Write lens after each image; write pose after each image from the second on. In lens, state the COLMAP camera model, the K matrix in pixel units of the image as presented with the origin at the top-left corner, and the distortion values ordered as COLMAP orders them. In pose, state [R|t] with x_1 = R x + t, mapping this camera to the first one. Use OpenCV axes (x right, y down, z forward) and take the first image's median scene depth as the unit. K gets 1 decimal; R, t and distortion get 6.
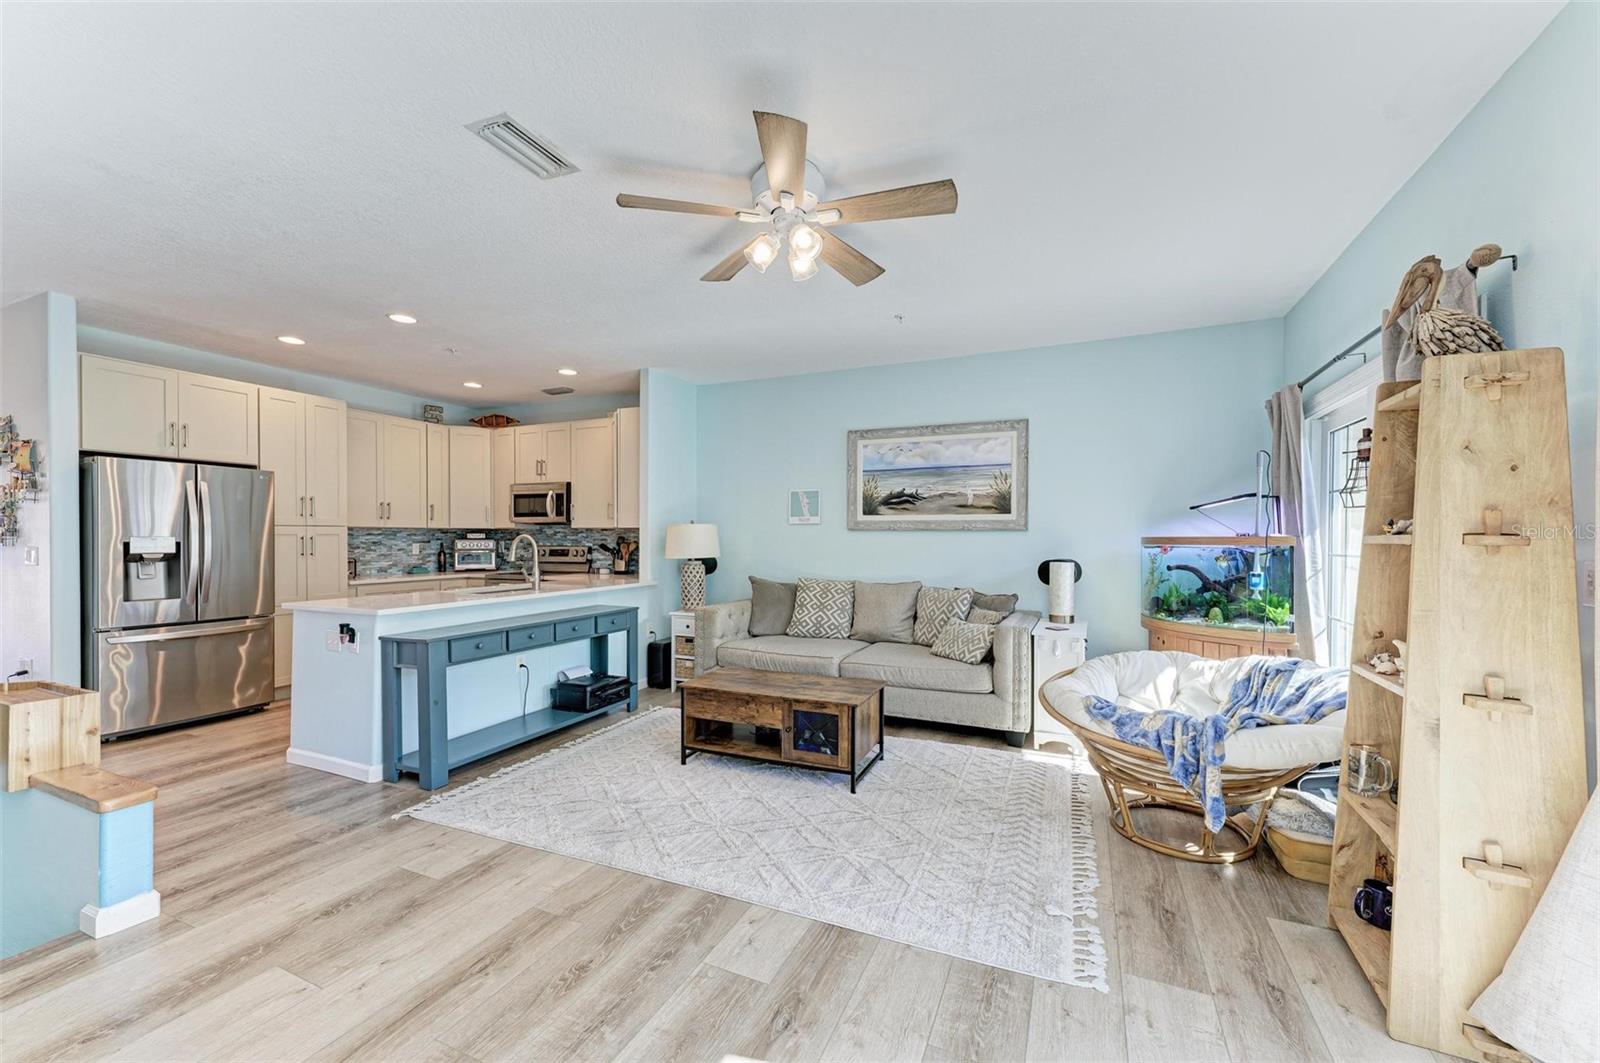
lens RADIAL K [[623.9, 0, 805.7], [0, 623.9, 545.3], [0, 0, 1]] dist [0.015579, -0.002595]
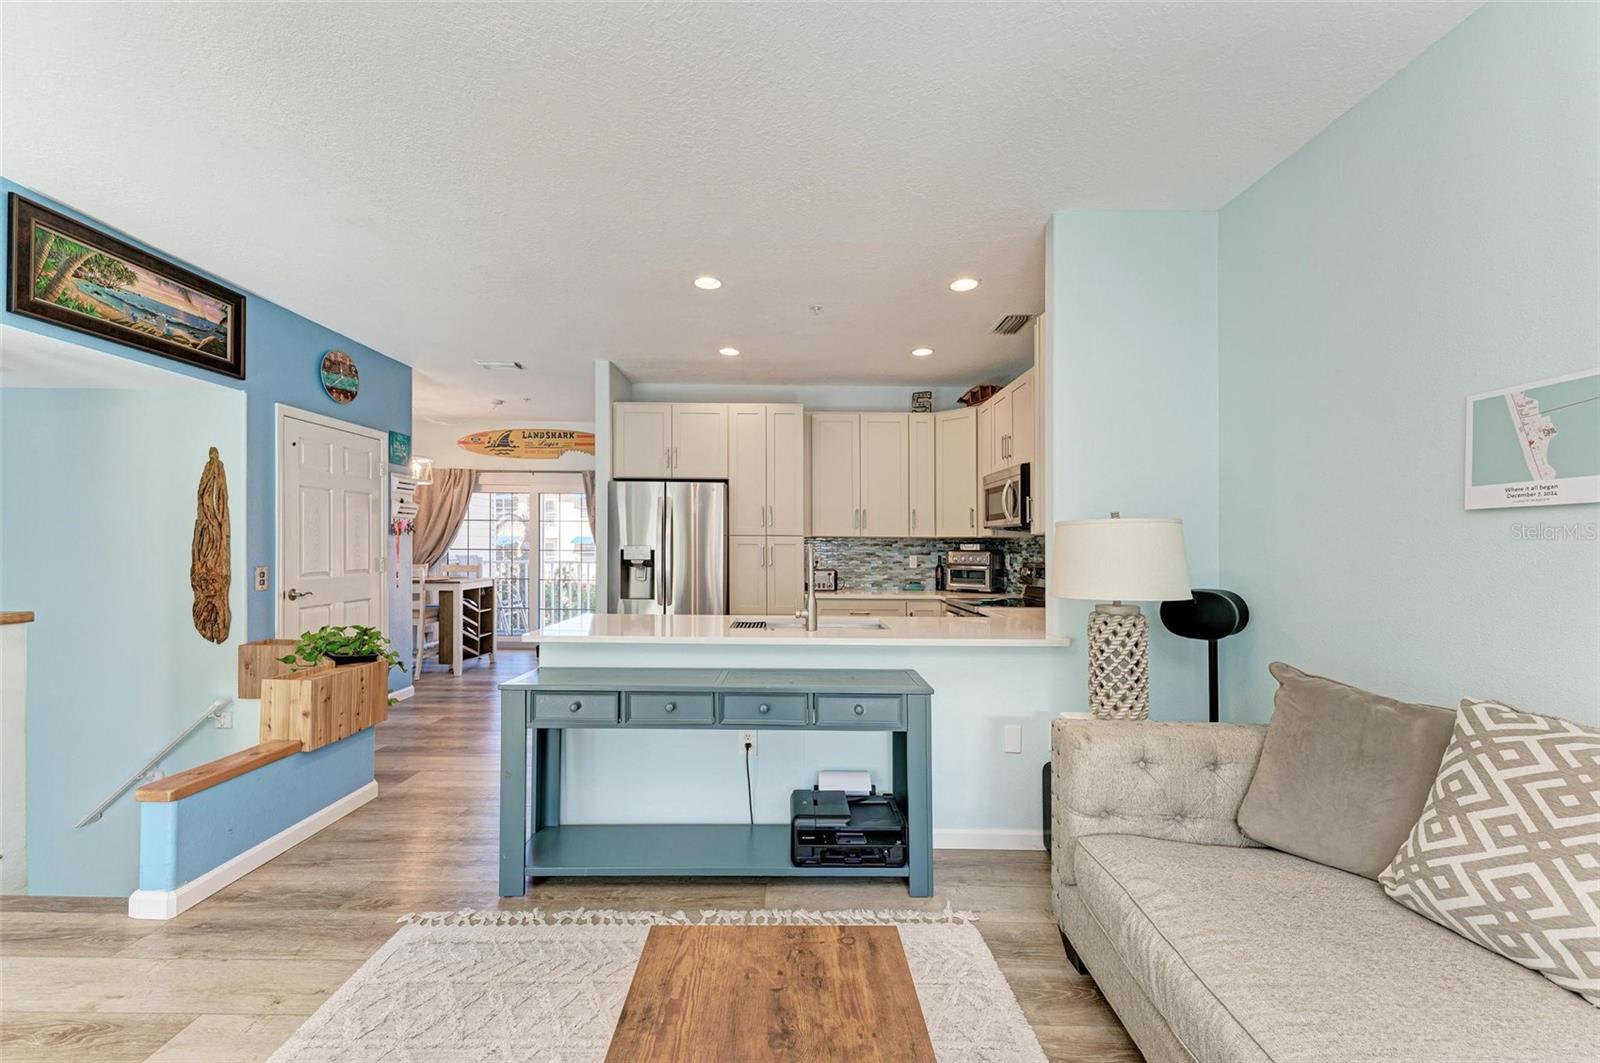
lens RADIAL K [[623.9, 0, 782.0], [0, 623.9, 552.6], [0, 0, 1]] dist [0.015579, -0.002595]
pose [[0.398592, 0.012720, -0.917040, 0.128894], [-0.020748, 0.999773, 0.004849, -0.009505], [0.916894, 0.017094, 0.398765, 0.645958]]
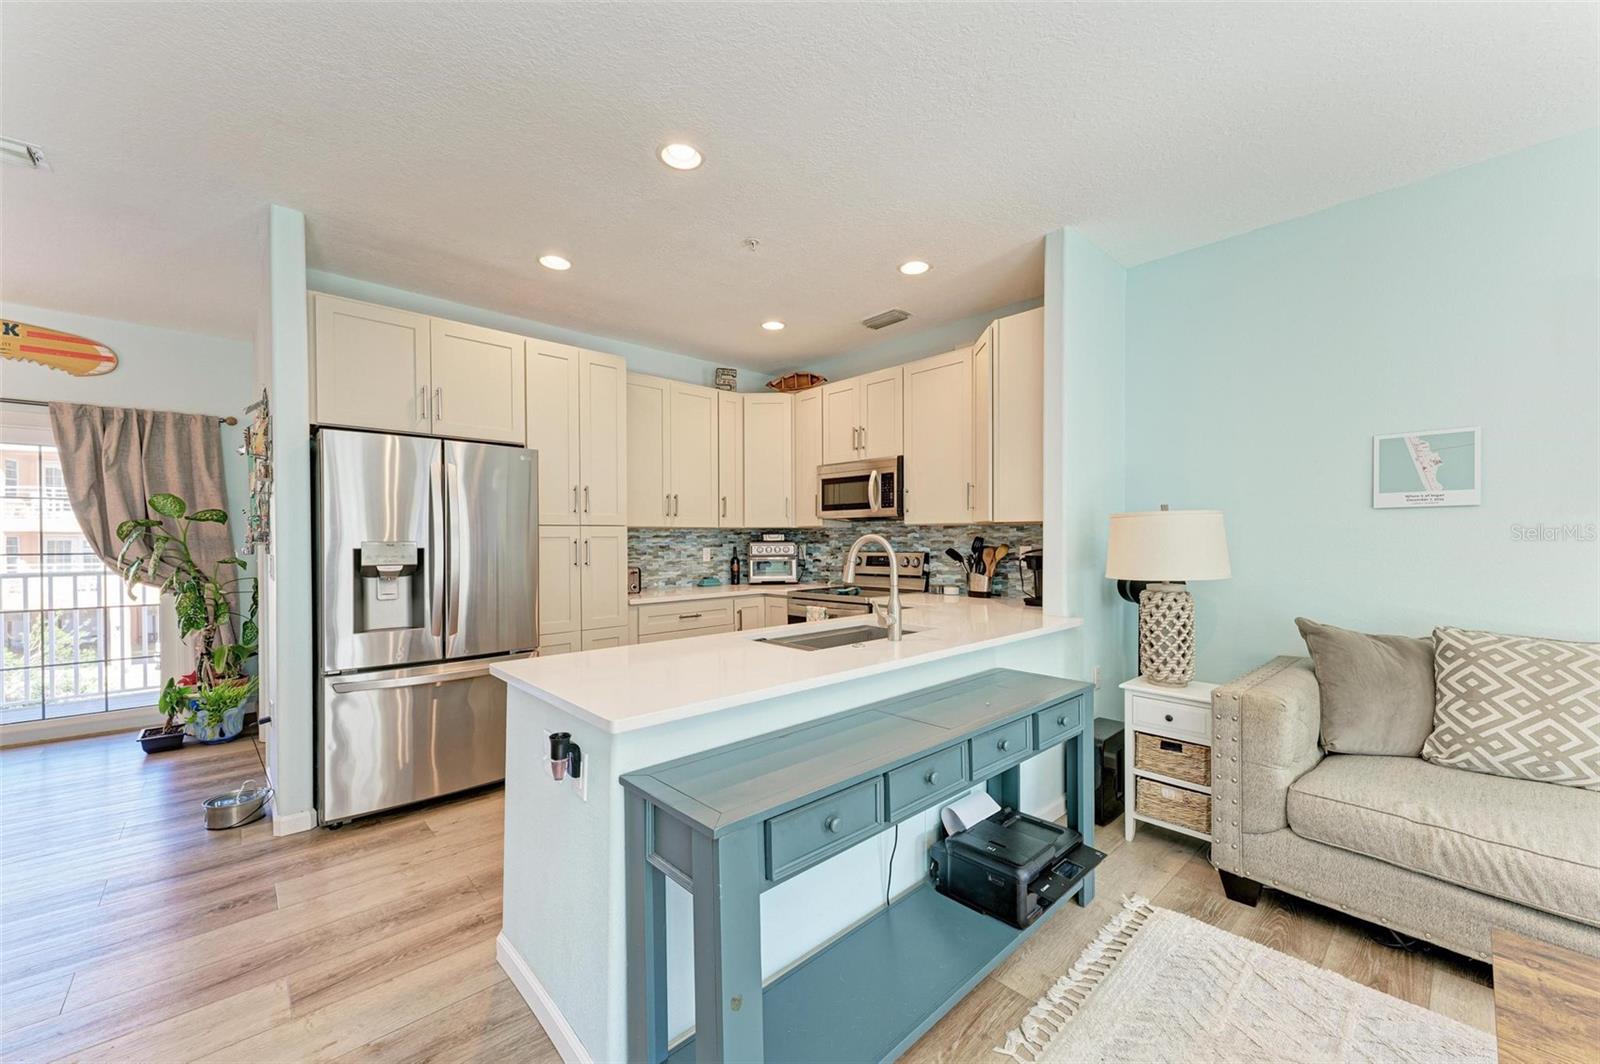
lens RADIAL K [[623.9, 0, 807.6], [0, 623.9, 539.7], [0, 0, 1]] dist [0.015579, -0.002595]
pose [[0.919774, -0.005484, -0.392409, -0.264910], [0.002206, 0.999959, -0.008804, -0.007653], [0.392441, 0.007232, 0.919749, 0.441853]]
